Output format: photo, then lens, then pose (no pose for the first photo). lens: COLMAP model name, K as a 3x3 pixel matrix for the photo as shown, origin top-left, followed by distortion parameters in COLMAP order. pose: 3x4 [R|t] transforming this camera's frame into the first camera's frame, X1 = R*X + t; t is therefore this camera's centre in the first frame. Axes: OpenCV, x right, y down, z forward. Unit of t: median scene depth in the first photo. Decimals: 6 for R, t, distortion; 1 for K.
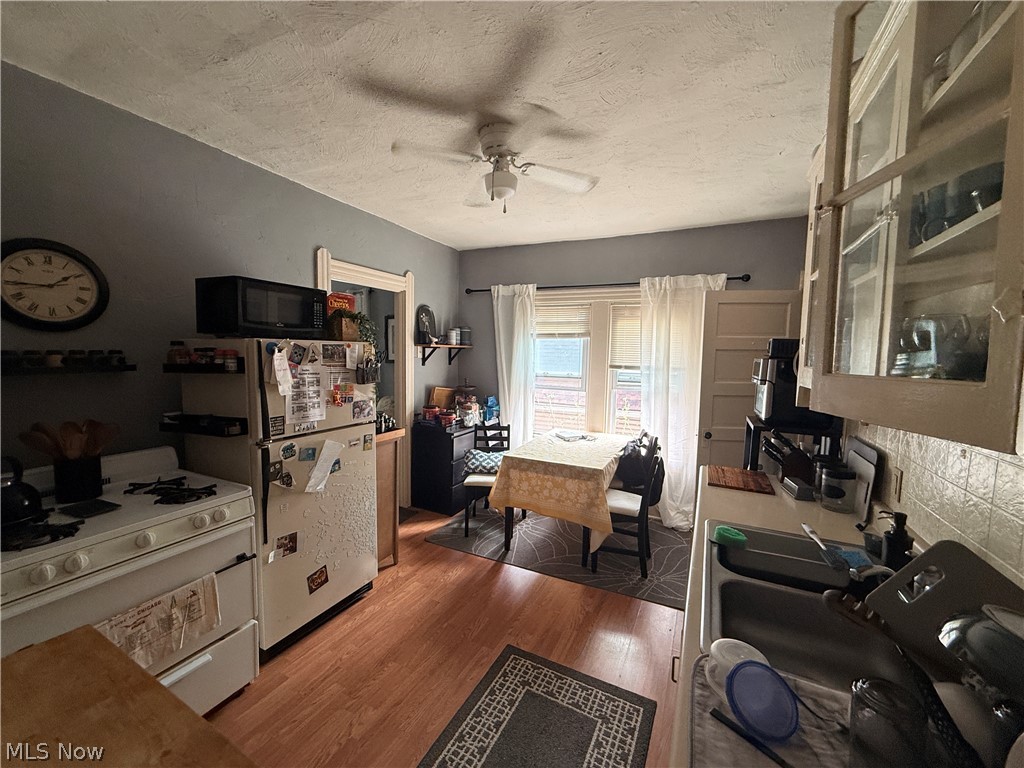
lens RADIAL K [[414.0, 0, 511.2], [0, 414.0, 382.0], [0, 0, 1]] dist [0.001295, 0.000010]
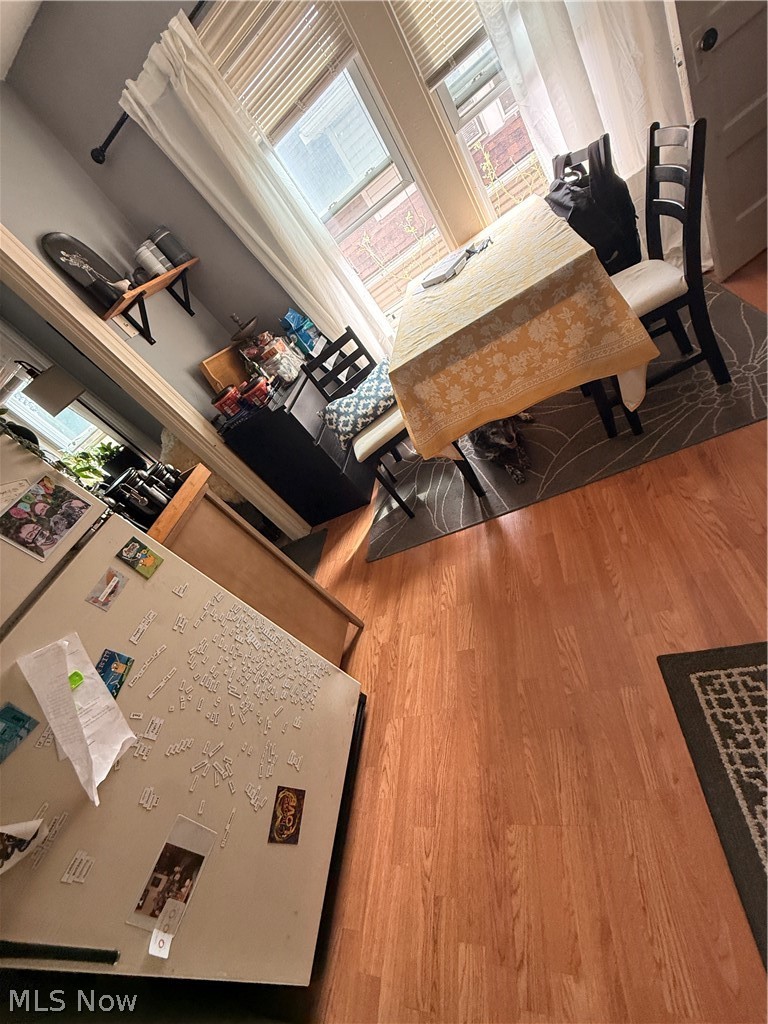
lens RADIAL K [[414.0, 0, 386.3], [0, 414.0, 508.8], [0, 0, 1]] dist [0.001295, 0.000010]
pose [[0.774441, -0.623222, -0.108789, -0.056134], [0.598802, 0.666604, 0.443932, 0.050938], [-0.204149, -0.408942, 0.889432, 0.402160]]
